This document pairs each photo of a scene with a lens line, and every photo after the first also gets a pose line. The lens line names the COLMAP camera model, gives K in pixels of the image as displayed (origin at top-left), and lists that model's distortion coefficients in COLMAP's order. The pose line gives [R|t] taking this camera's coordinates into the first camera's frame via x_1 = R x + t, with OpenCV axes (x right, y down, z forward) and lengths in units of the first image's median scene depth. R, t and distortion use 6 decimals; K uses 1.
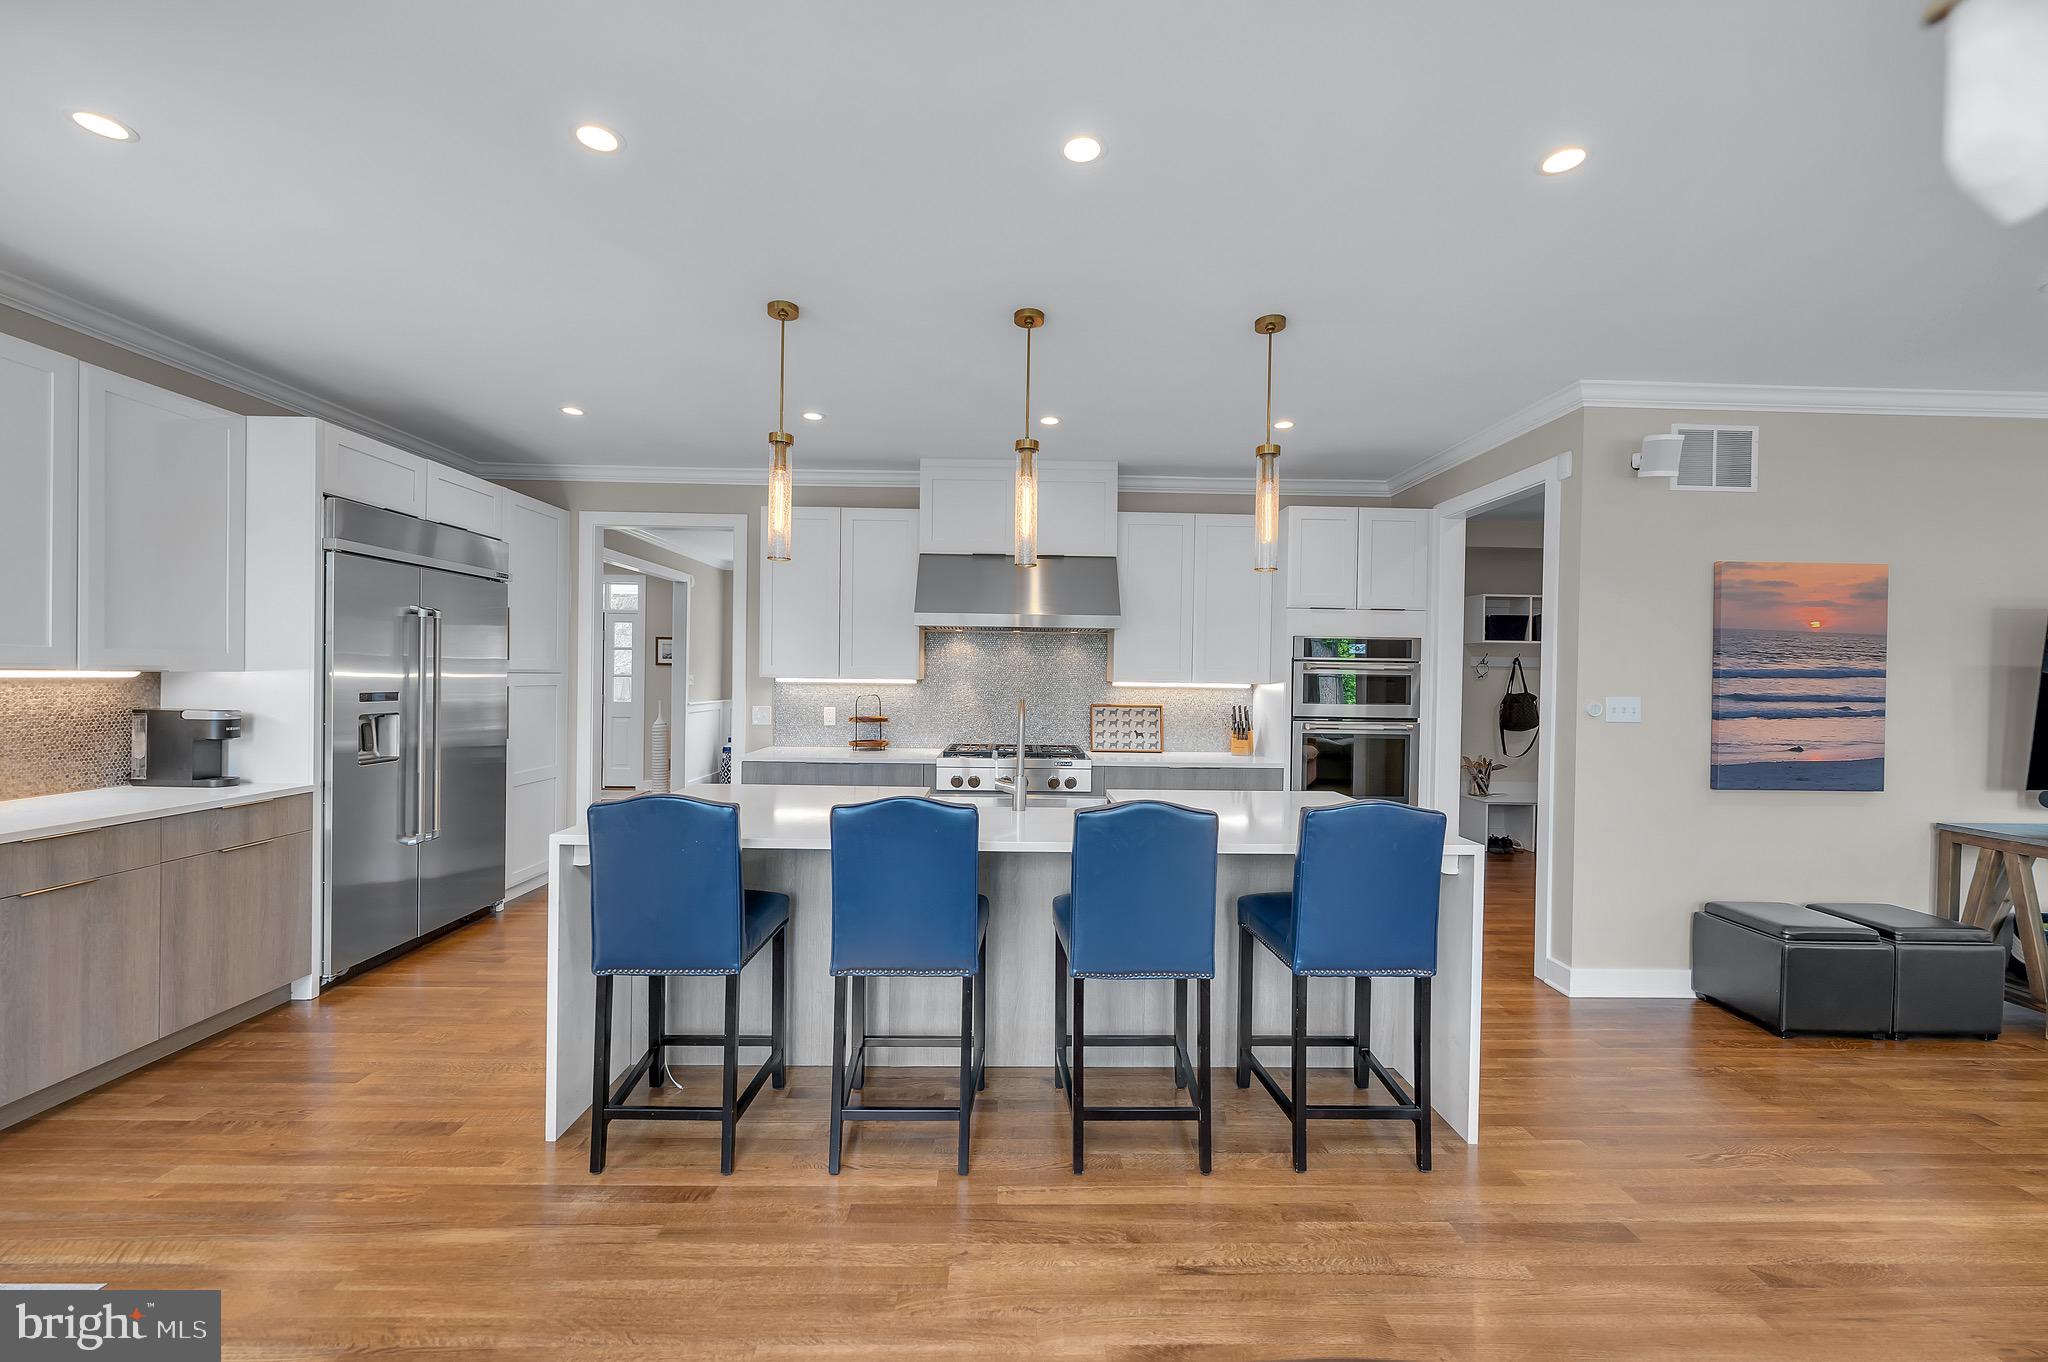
lens RADIAL K [[816.2, 0, 1026.8], [0, 816.2, 679.3], [0, 0, 1]] dist [-0.001231, -0.000108]
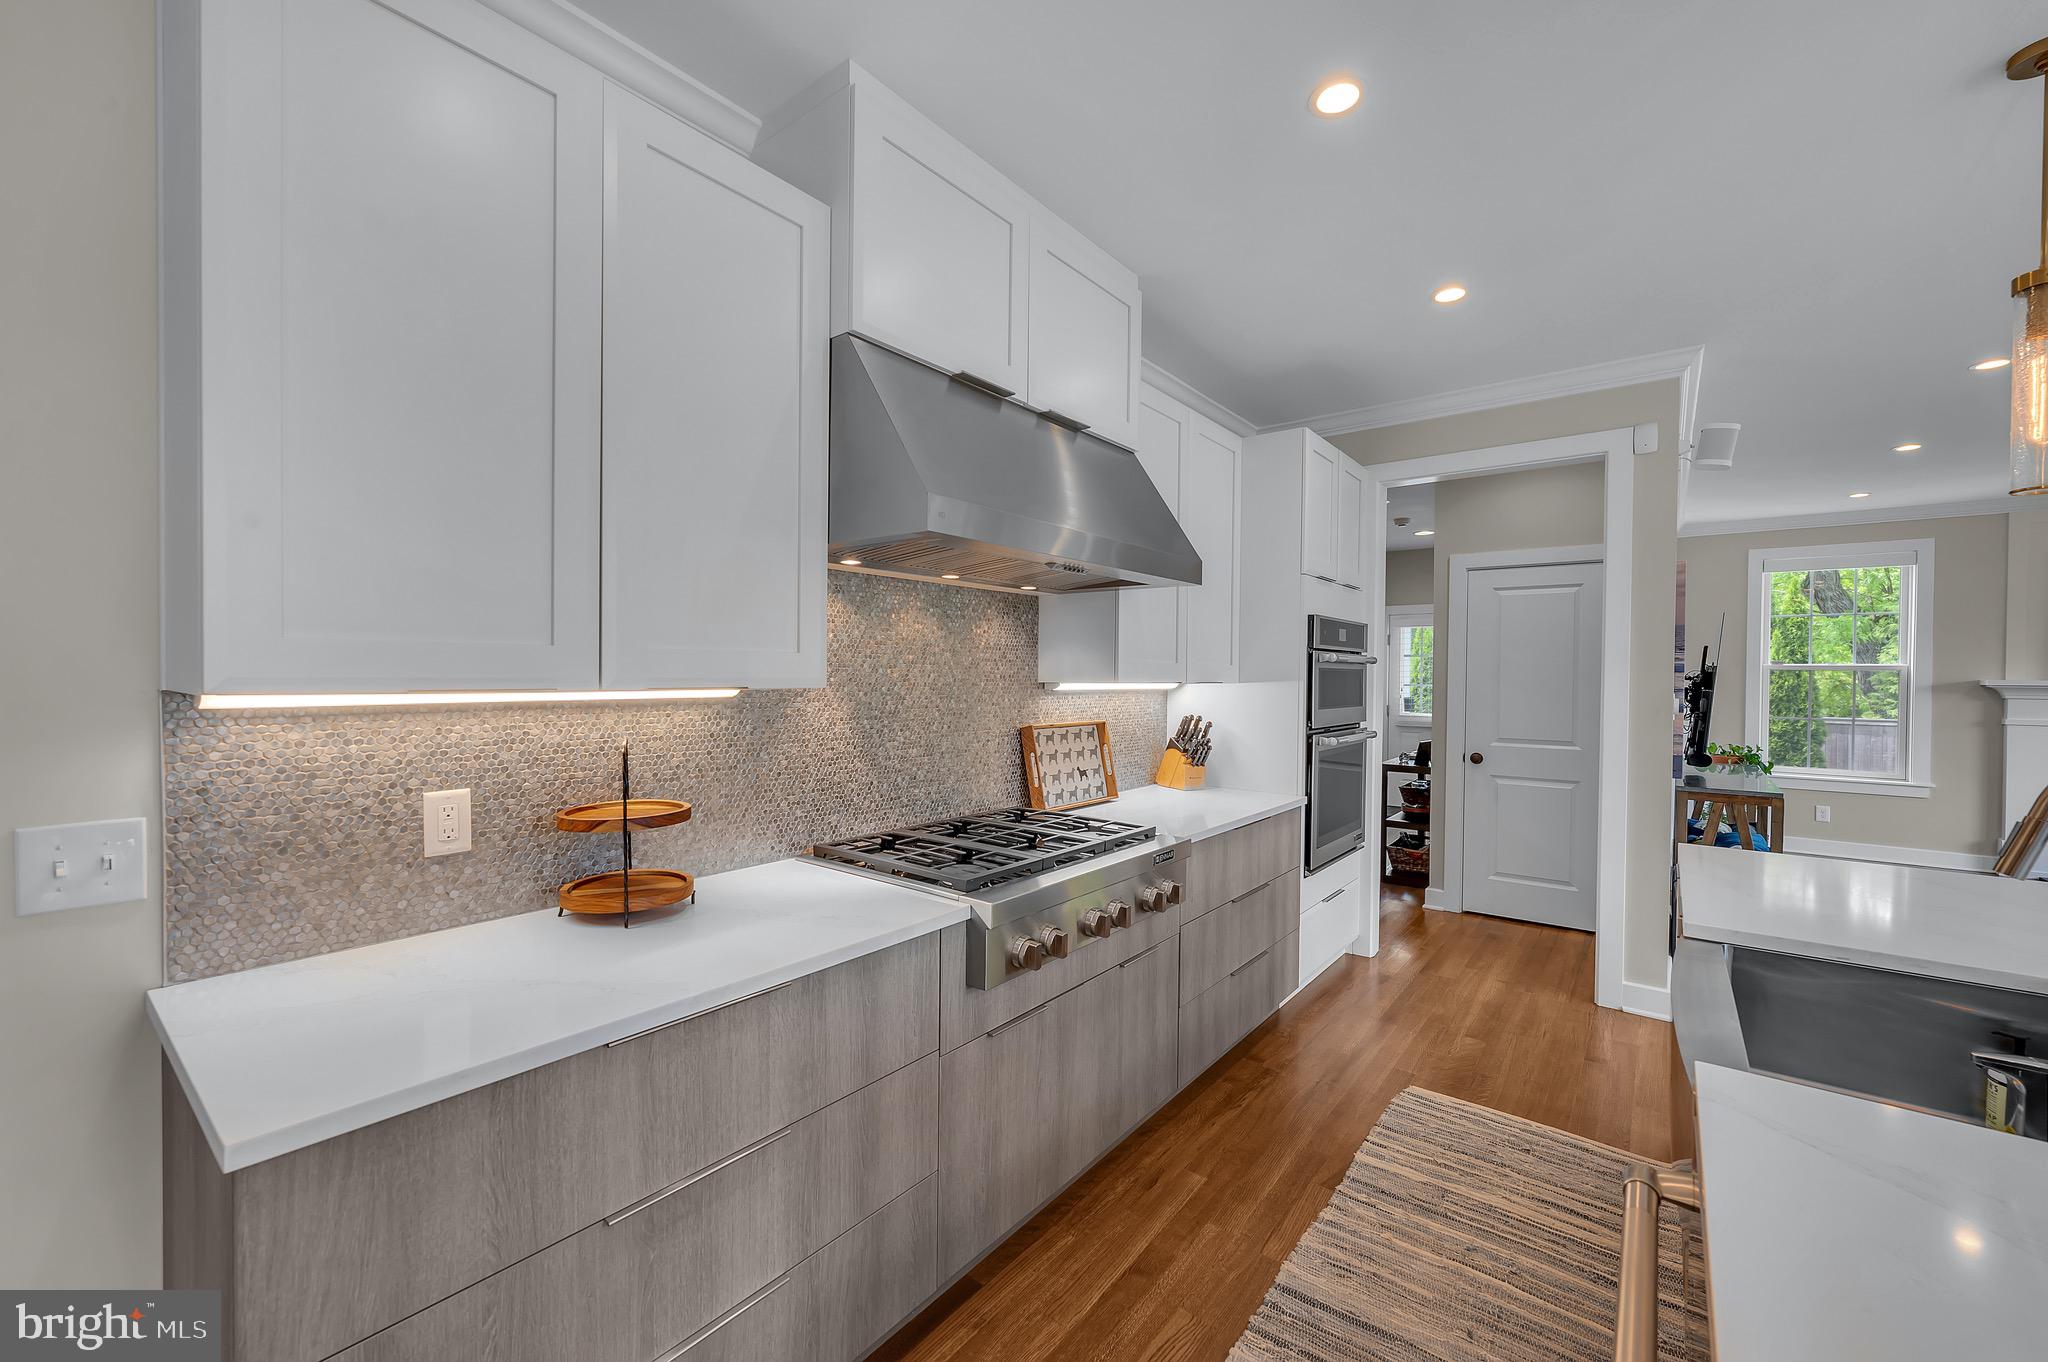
lens RADIAL K [[816.2, 0, 1022.1], [0, 816.2, 681.6], [0, 0, 1]] dist [-0.001231, -0.000108]
pose [[0.632575, -0.014461, 0.774364, -0.336006], [0.005880, 0.999887, 0.013869, -0.005792], [-0.774477, -0.004220, 0.632589, 0.666056]]
